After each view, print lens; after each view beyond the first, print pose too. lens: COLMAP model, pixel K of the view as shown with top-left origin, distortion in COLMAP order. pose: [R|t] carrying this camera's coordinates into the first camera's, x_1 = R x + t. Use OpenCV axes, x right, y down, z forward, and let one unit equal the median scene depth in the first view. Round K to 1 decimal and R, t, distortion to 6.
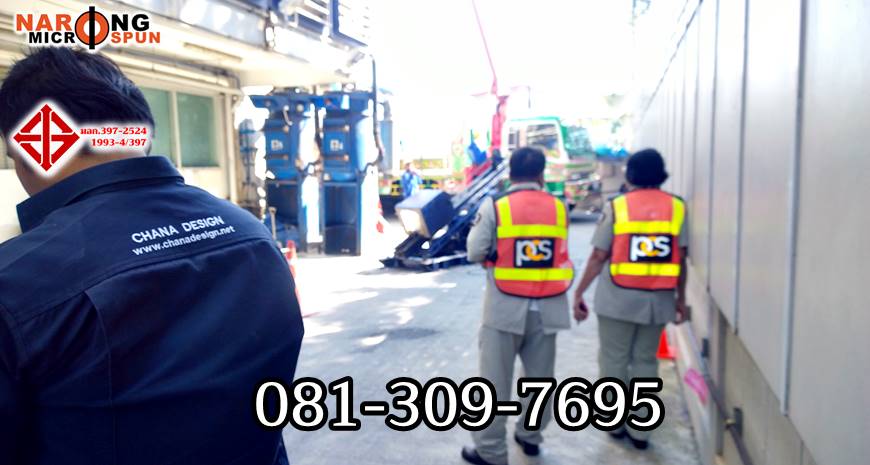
lens RADIAL K [[643.0, 0, 435.0], [0, 643.0, 232.5], [0, 0, 1]] dist [0.031081, -0.004606]
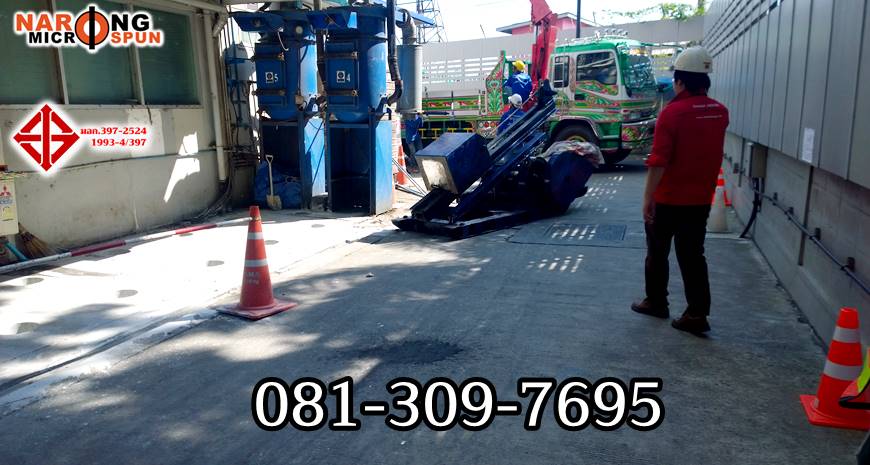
lens RADIAL K [[631.1, 0, 435.0], [0, 631.1, 232.5], [0, 0, 1]] dist [0.035031, -0.000318]
pose [[0.998463, 0.006401, -0.055050, 0.005754], [-0.001523, 0.996101, 0.088206, -0.011450], [0.055400, -0.087986, 0.994580, 0.200042]]
